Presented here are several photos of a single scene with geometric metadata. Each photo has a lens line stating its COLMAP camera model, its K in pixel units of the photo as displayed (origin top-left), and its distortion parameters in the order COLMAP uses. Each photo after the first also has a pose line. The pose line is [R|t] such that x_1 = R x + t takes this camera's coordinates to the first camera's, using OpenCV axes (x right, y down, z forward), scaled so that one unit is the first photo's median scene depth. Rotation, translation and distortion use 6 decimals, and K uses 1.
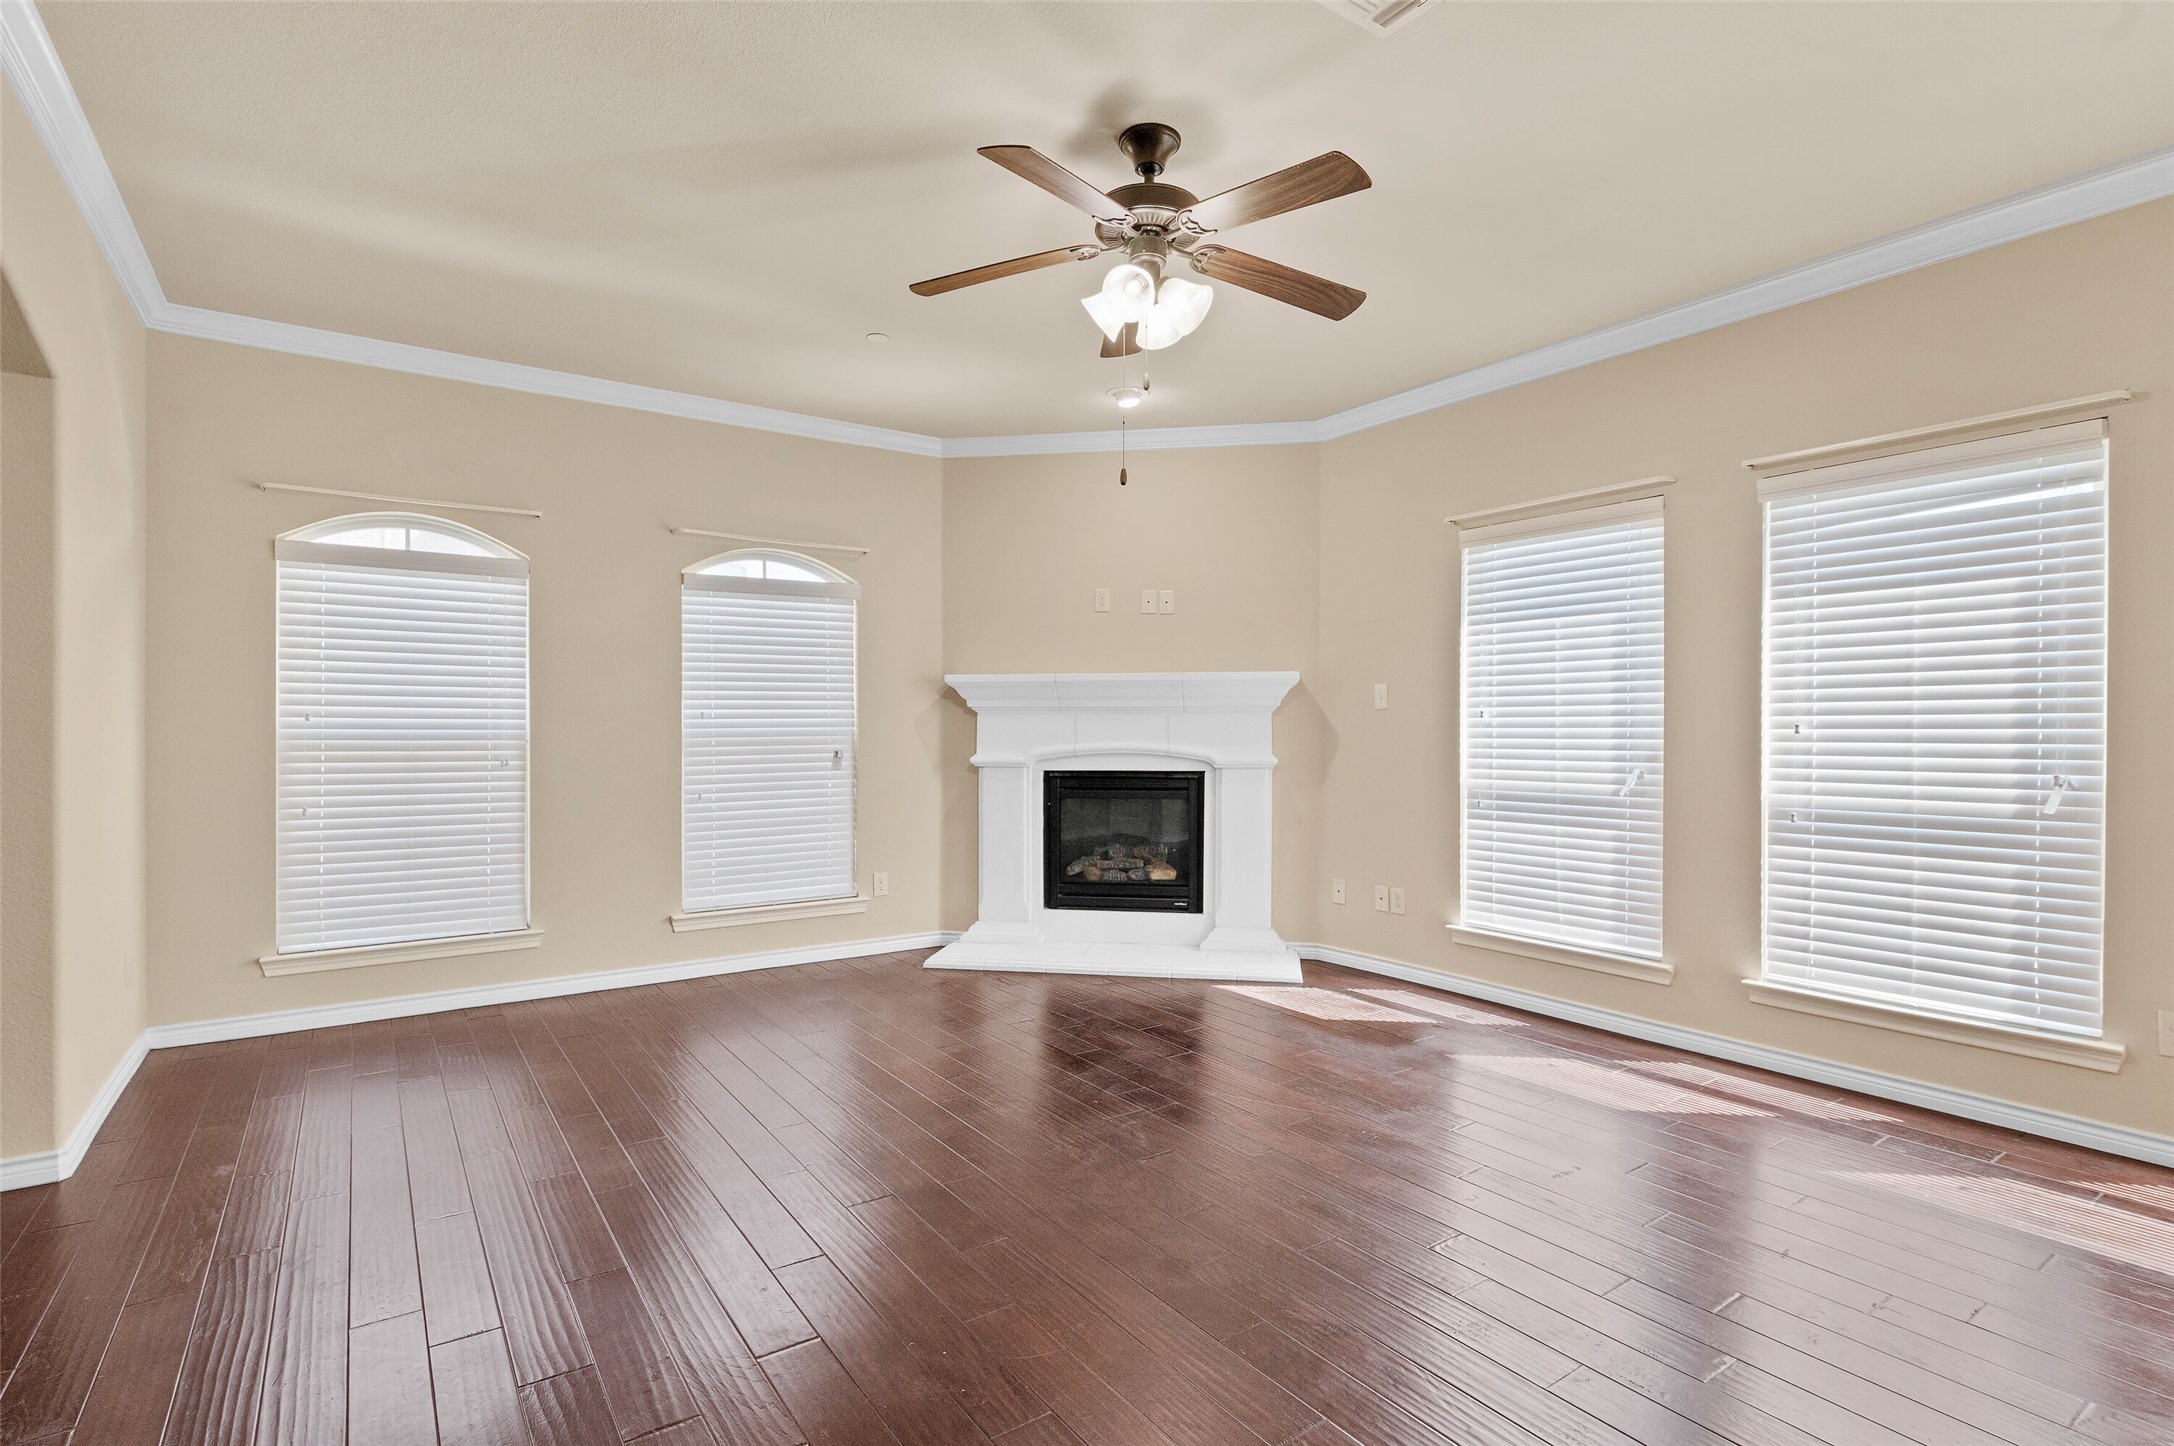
lens RADIAL K [[1048.3, 0, 1086.6], [0, 1048.3, 731.0], [0, 0, 1]] dist [-0.003036, 0.000110]
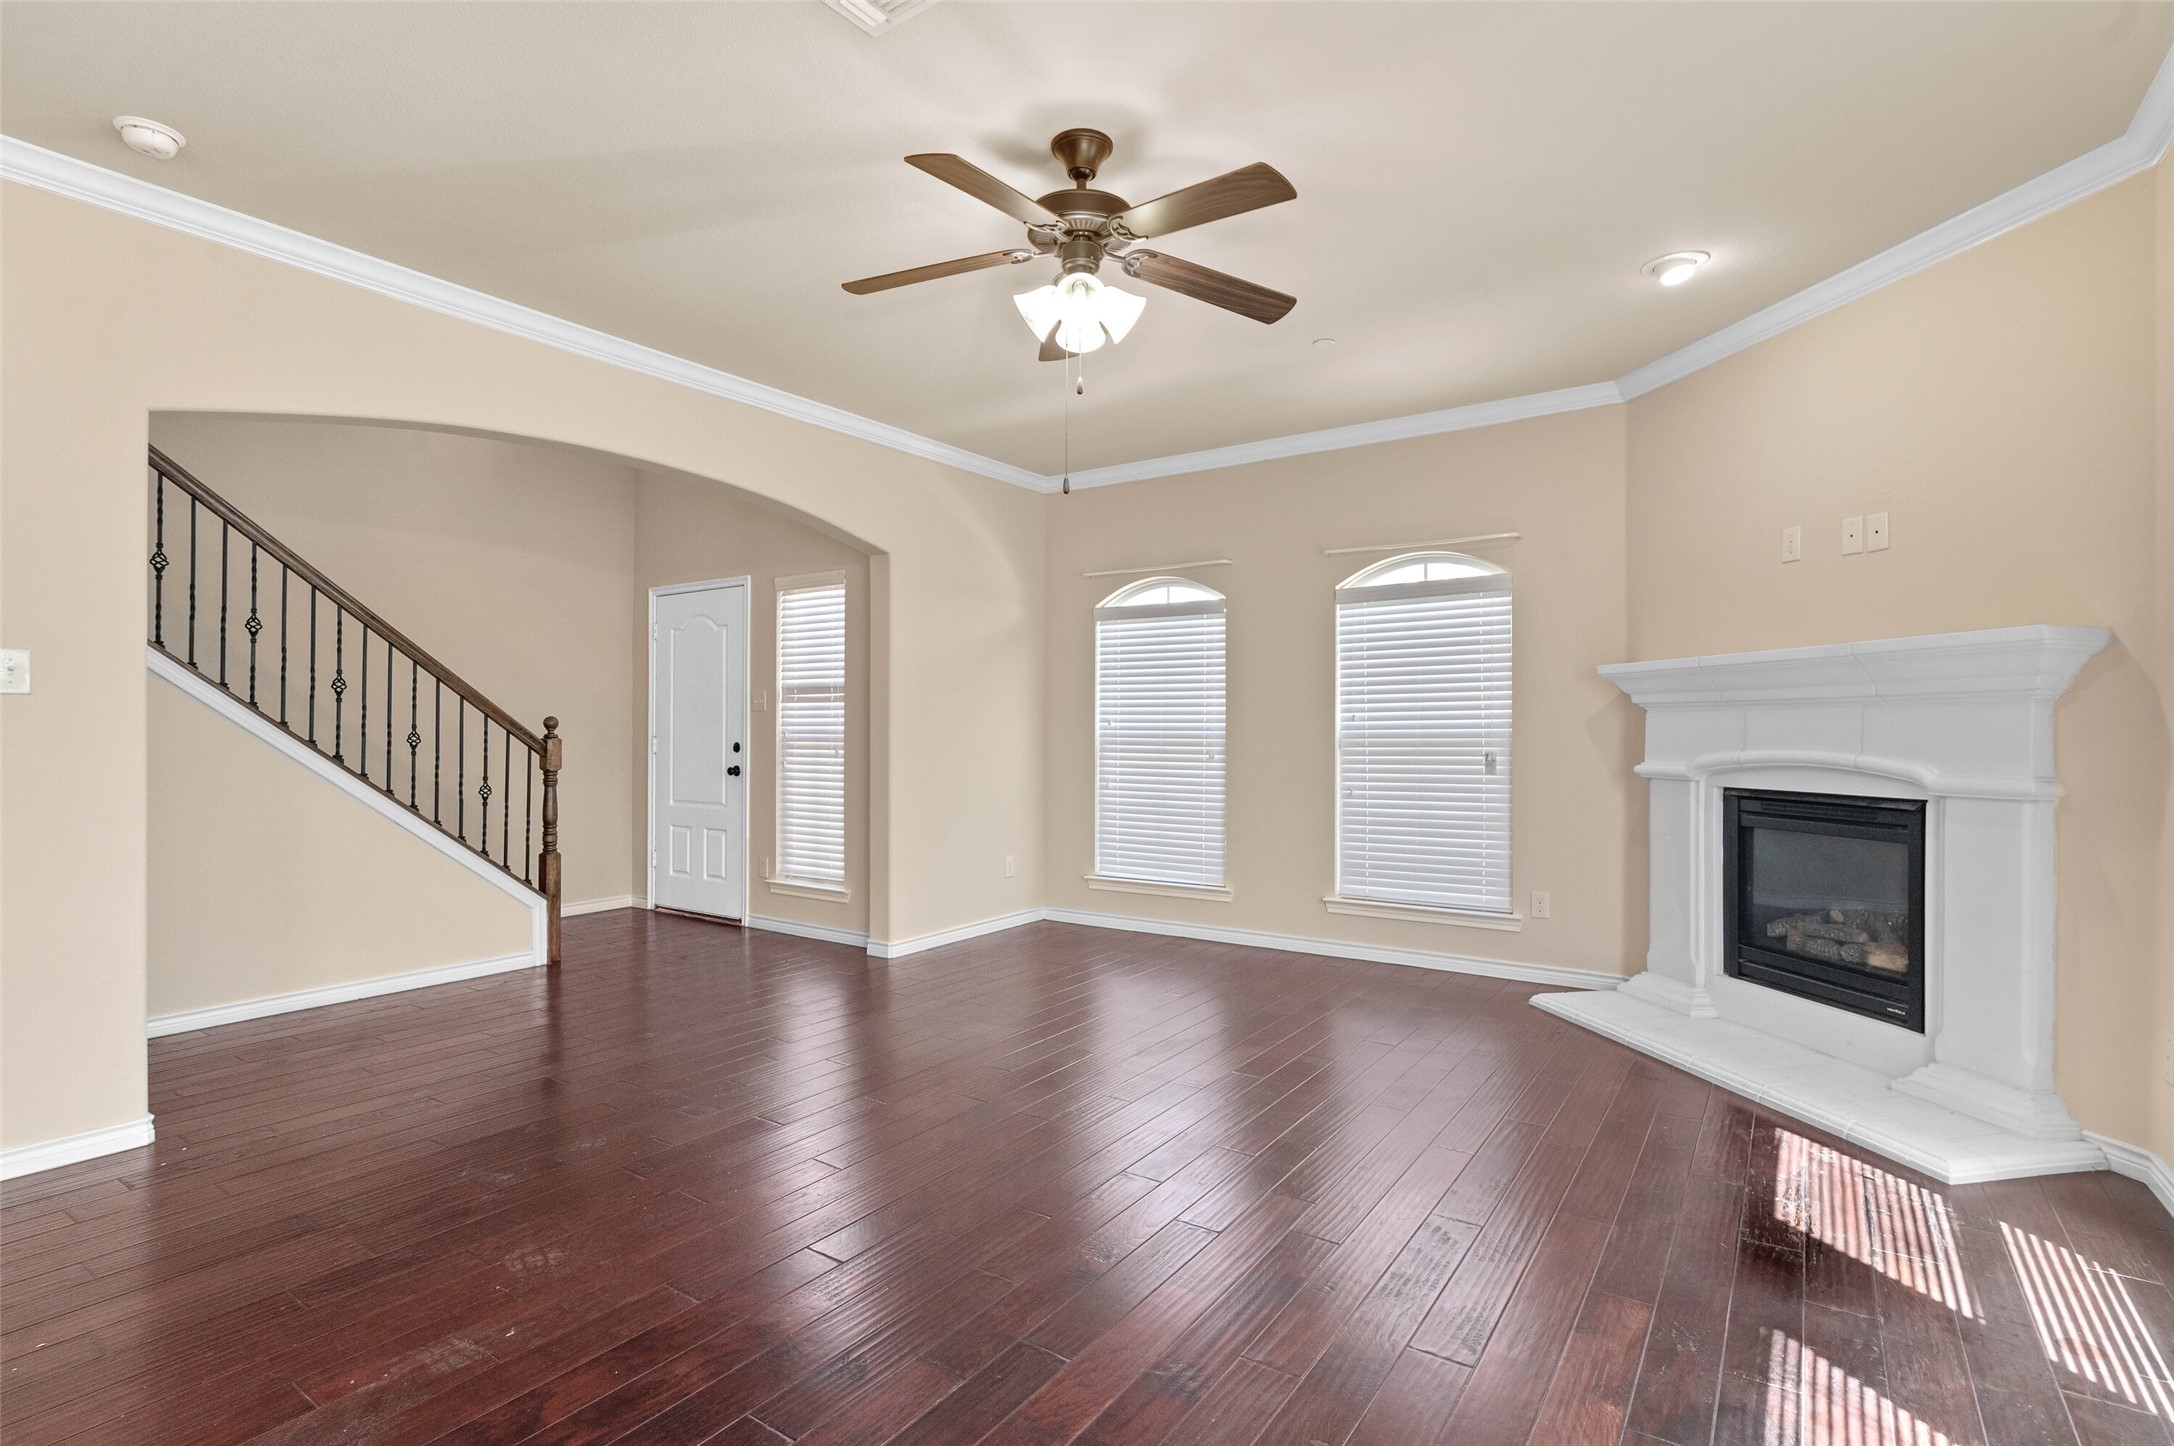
lens RADIAL K [[1048.3, 0, 1086.6], [0, 1048.3, 731.0], [0, 0, 1]] dist [-0.003036, 0.000110]
pose [[0.346767, 0.001370, -0.937950, 0.560739], [-0.002339, 0.999997, 0.000596, -0.001273], [0.937949, 0.001987, 0.346769, 0.367181]]
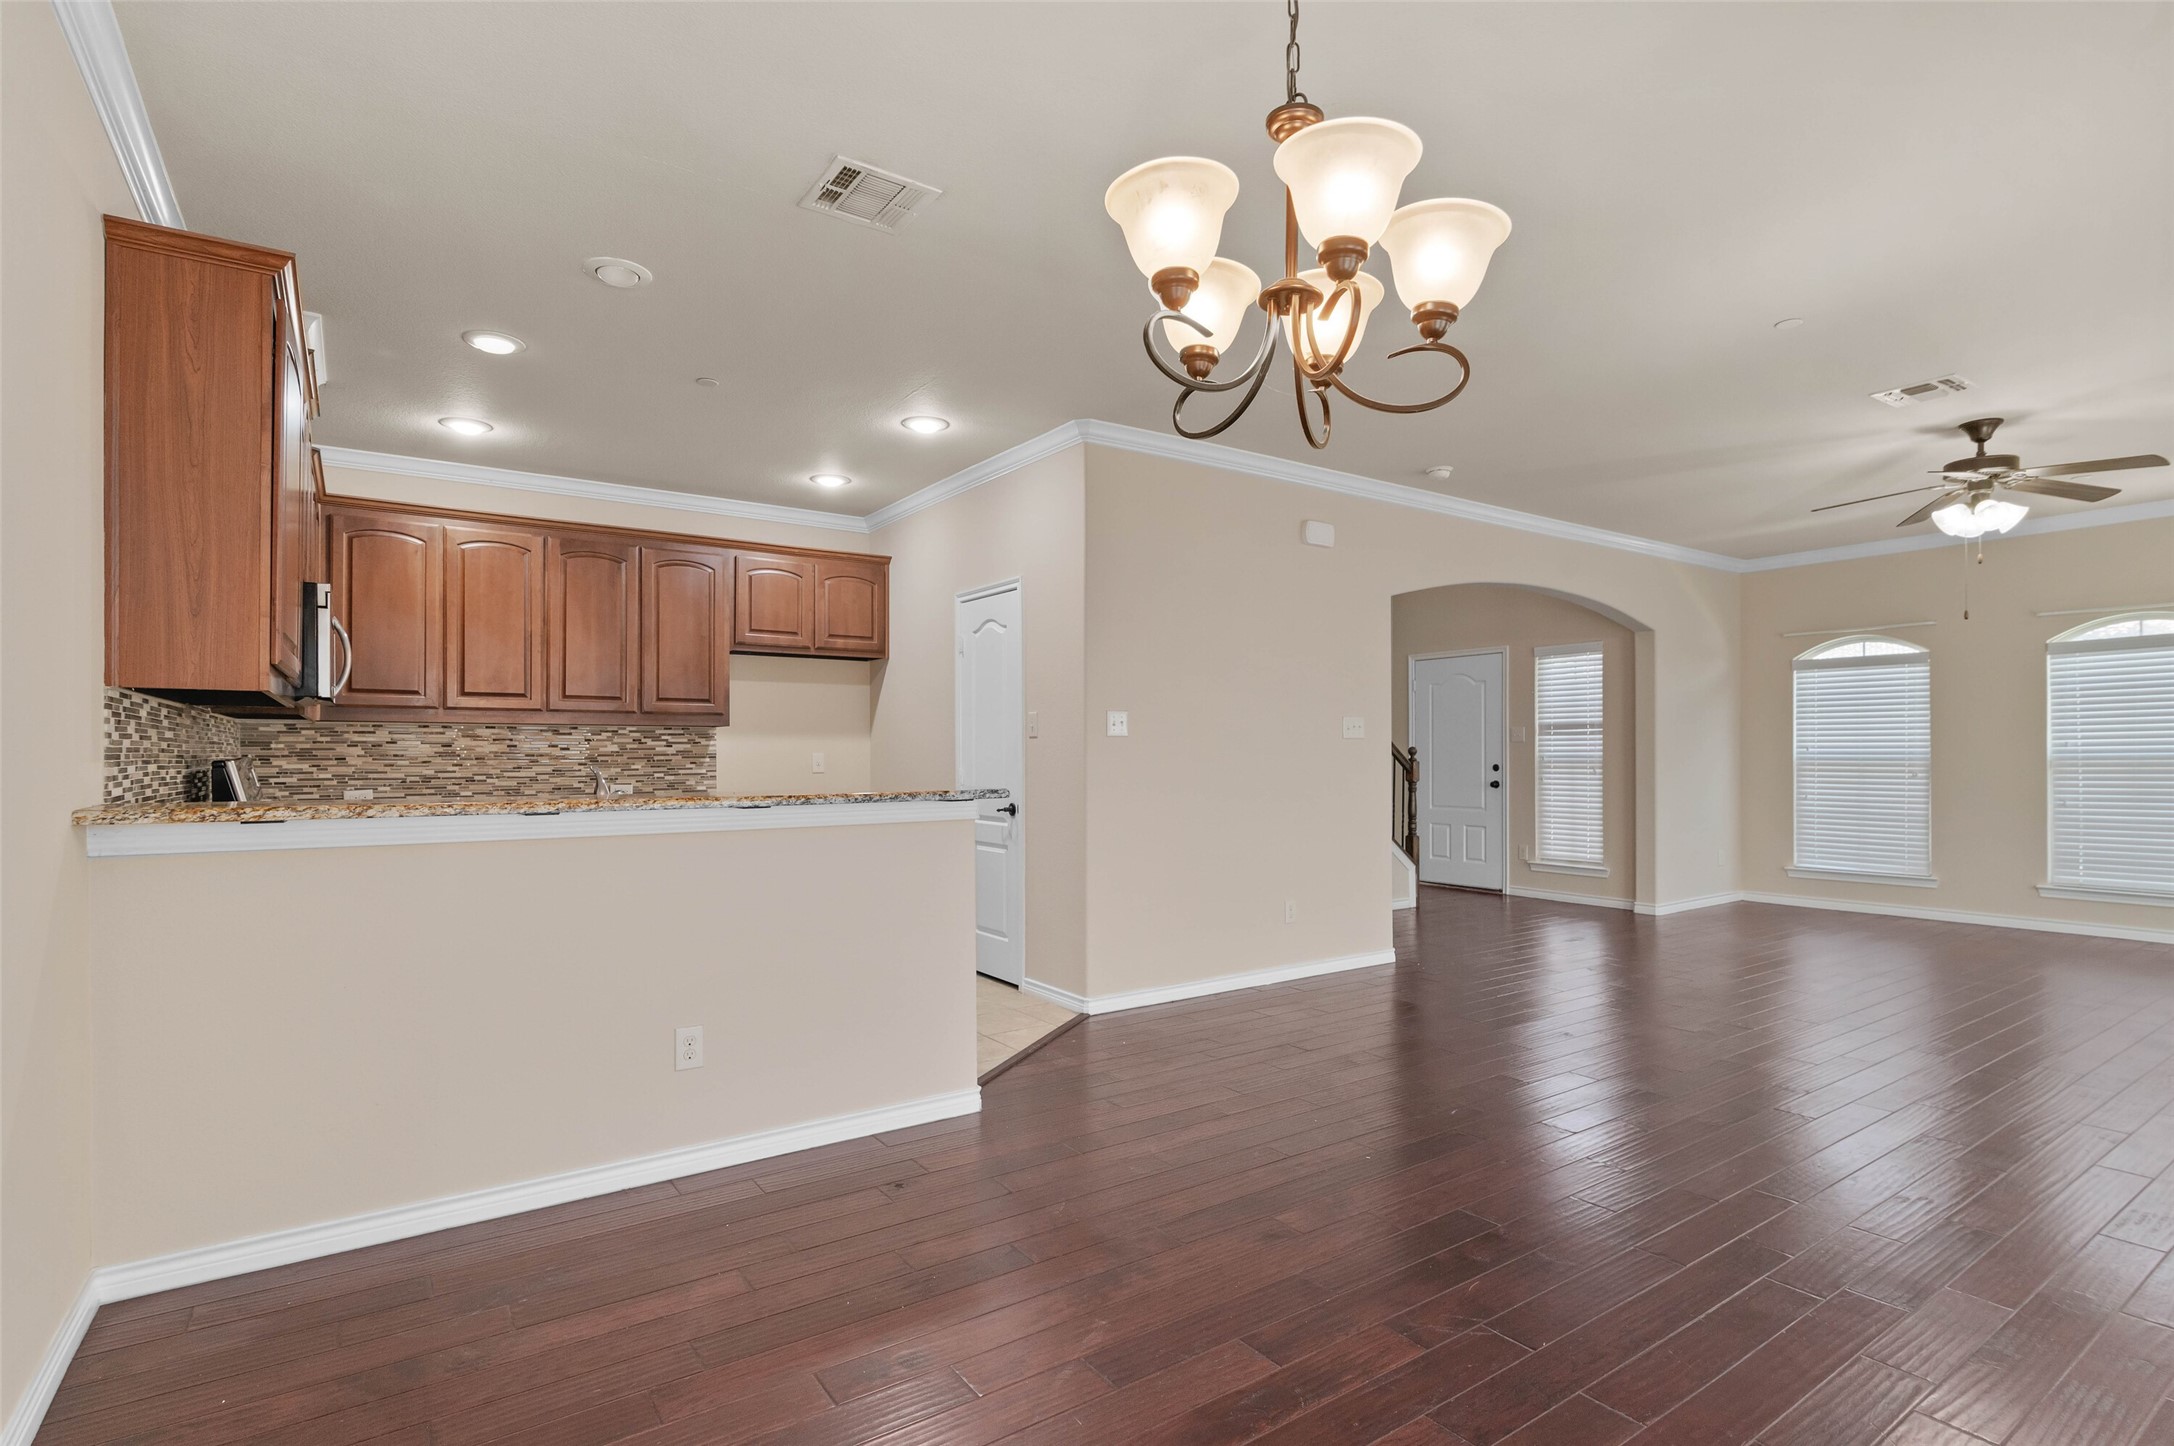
lens RADIAL K [[1057.5, 0, 1092.2], [0, 1057.5, 756.0], [0, 0, 1]] dist [-0.003259, -0.000541]
pose [[-0.003102, -0.000008, -0.999995, 1.037819], [0.001259, 0.999999, -0.000012, -0.000367], [0.999994, -0.001259, -0.003102, -0.283906]]
